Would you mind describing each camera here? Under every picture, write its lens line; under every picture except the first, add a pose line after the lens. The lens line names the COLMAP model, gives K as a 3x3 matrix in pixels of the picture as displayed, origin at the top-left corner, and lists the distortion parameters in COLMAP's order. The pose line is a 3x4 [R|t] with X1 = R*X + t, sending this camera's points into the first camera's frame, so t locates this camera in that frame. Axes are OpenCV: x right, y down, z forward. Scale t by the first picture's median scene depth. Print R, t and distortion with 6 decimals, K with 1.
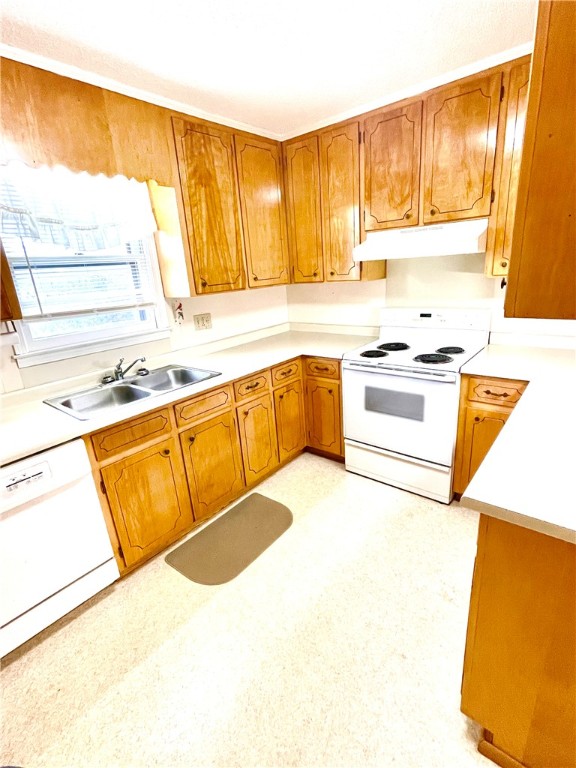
lens RADIAL K [[367.2, 0, 285.6], [0, 367.2, 383.0], [0, 0, 1]] dist [-0.000704, 0.000469]
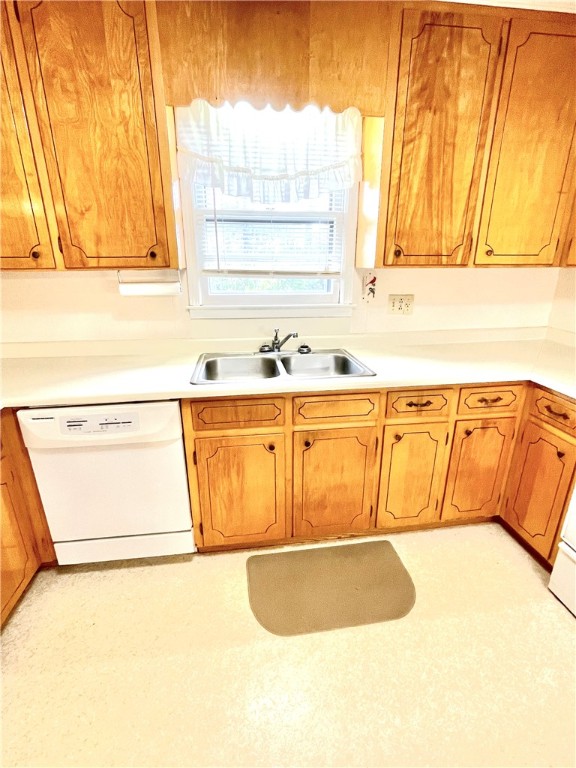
lens RADIAL K [[367.2, 0, 285.6], [0, 367.2, 383.0], [0, 0, 1]] dist [-0.000704, 0.000469]
pose [[0.736149, 0.281639, -0.615439, 0.142360], [-0.251619, 0.958018, 0.137441, -0.062560], [0.628310, 0.053679, 0.776109, 0.297536]]
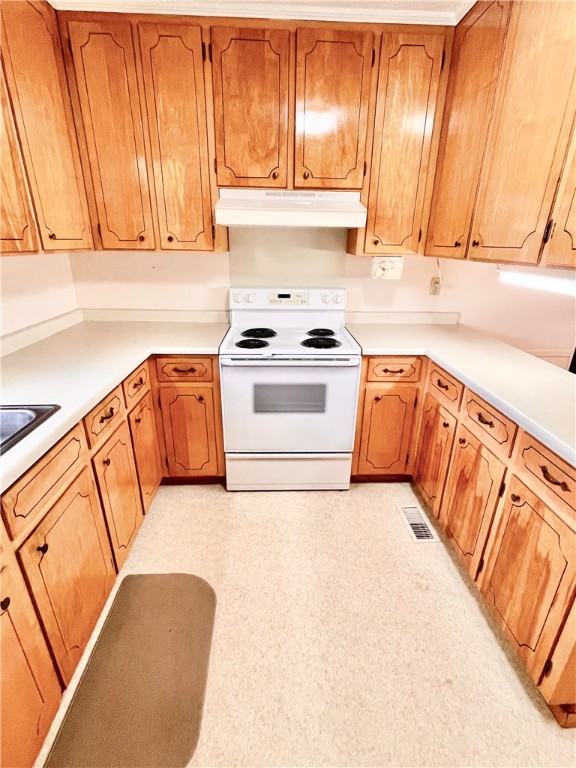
lens RADIAL K [[367.2, 0, 285.6], [0, 367.2, 383.0], [0, 0, 1]] dist [-0.000704, 0.000469]
pose [[0.741875, -0.164182, 0.650127, -0.259725], [0.137482, 0.986206, 0.092171, -0.060162], [-0.656293, 0.021001, 0.754214, 0.352188]]
